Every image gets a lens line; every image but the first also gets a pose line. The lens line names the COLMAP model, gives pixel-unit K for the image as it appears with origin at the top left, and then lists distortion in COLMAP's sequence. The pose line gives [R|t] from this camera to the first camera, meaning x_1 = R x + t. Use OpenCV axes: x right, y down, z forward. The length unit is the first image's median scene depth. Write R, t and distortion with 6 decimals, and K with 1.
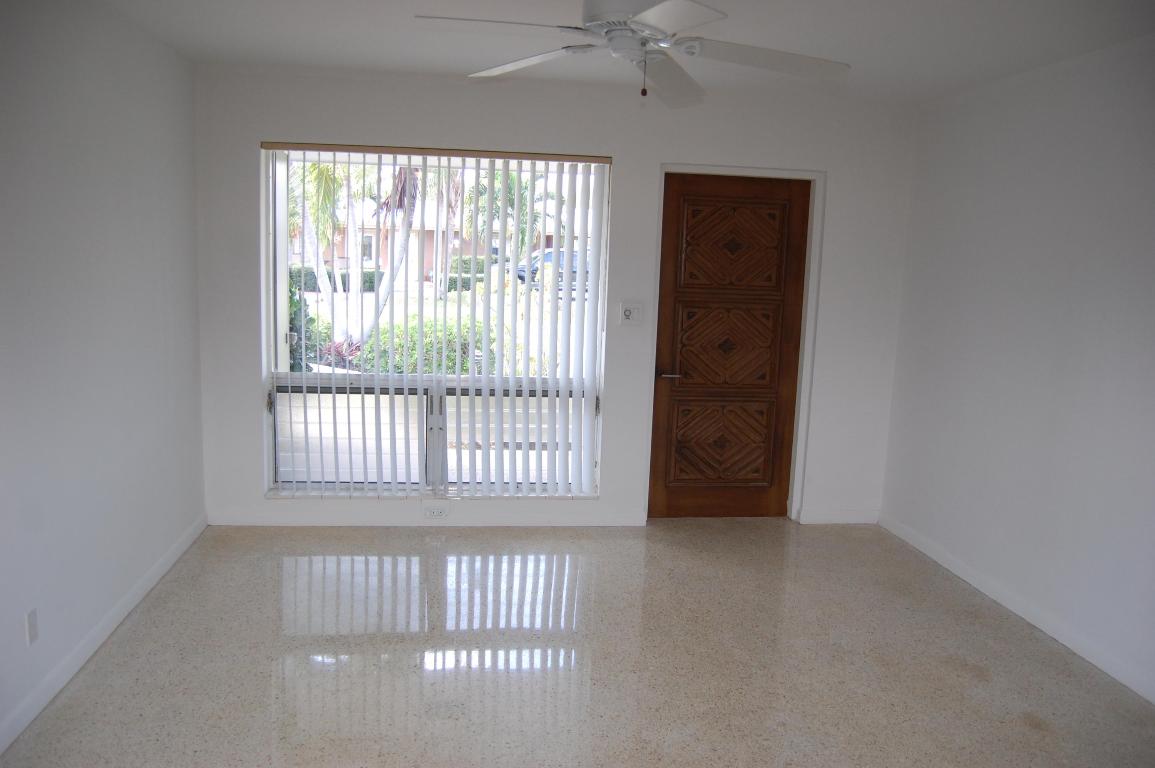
lens RADIAL K [[932.1, 0, 577.5], [0, 932.1, 384.0], [0, 0, 1]] dist [-0.099524, 0.051354]
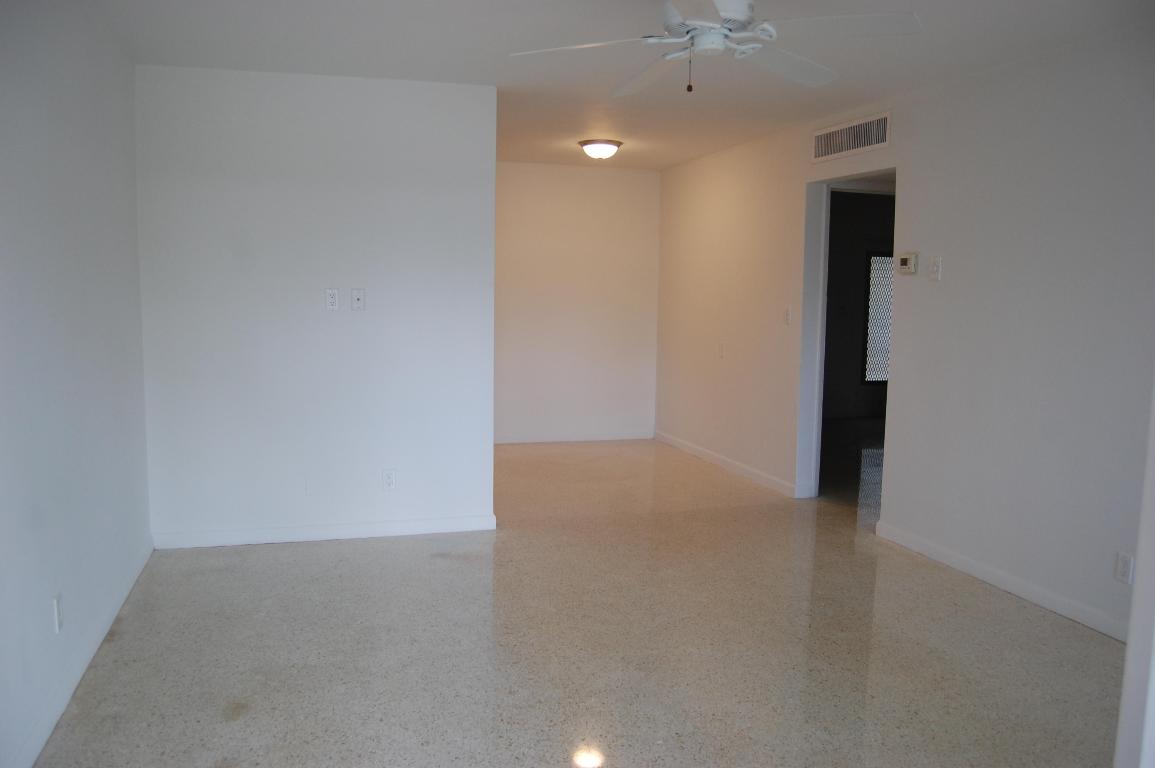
lens RADIAL K [[932.1, 0, 577.5], [0, 932.1, 384.0], [0, 0, 1]] dist [-0.099524, 0.051354]
pose [[-0.984687, -0.034857, -0.170811, 0.340811], [-0.077036, 0.965955, 0.246975, -0.214646], [0.156386, 0.256351, -0.953849, 1.907727]]
